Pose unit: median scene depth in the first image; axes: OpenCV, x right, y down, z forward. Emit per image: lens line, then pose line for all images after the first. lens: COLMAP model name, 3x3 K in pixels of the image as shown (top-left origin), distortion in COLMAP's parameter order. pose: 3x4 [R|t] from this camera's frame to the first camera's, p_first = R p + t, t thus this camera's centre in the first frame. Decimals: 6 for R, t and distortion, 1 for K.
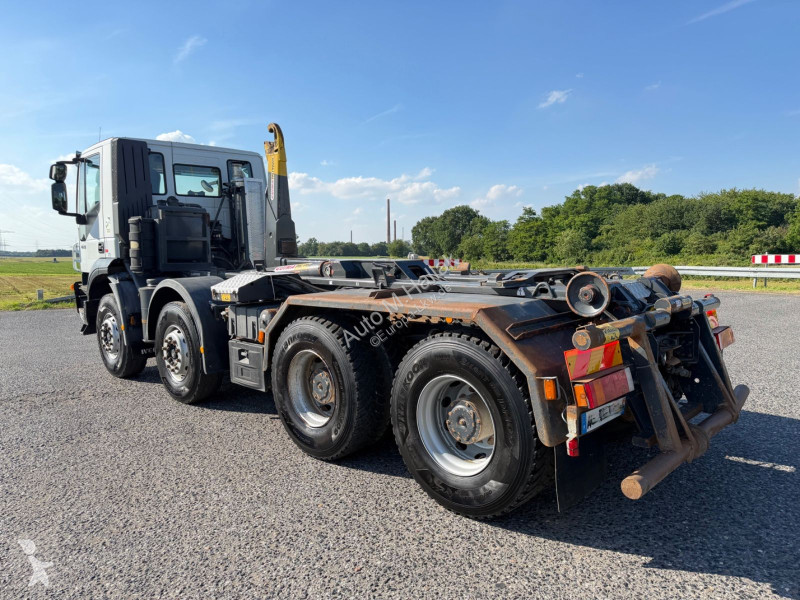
lens RADIAL K [[563.9, 0, 389.7], [0, 563.9, 301.6], [0, 0, 1]] dist [0.012880, -0.001420]
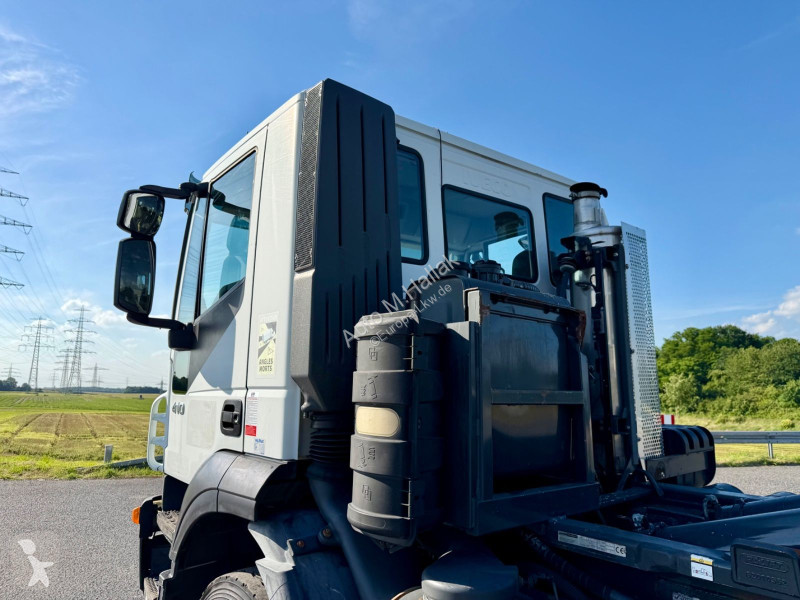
lens RADIAL K [[563.9, 0, 389.7], [0, 563.9, 301.6], [0, 0, 1]] dist [0.012880, -0.001420]
pose [[0.992157, -0.001674, -0.124986, -0.359579], [-0.029194, 0.969154, -0.244723, -0.079018], [0.121540, 0.246452, 0.961504, 0.647238]]
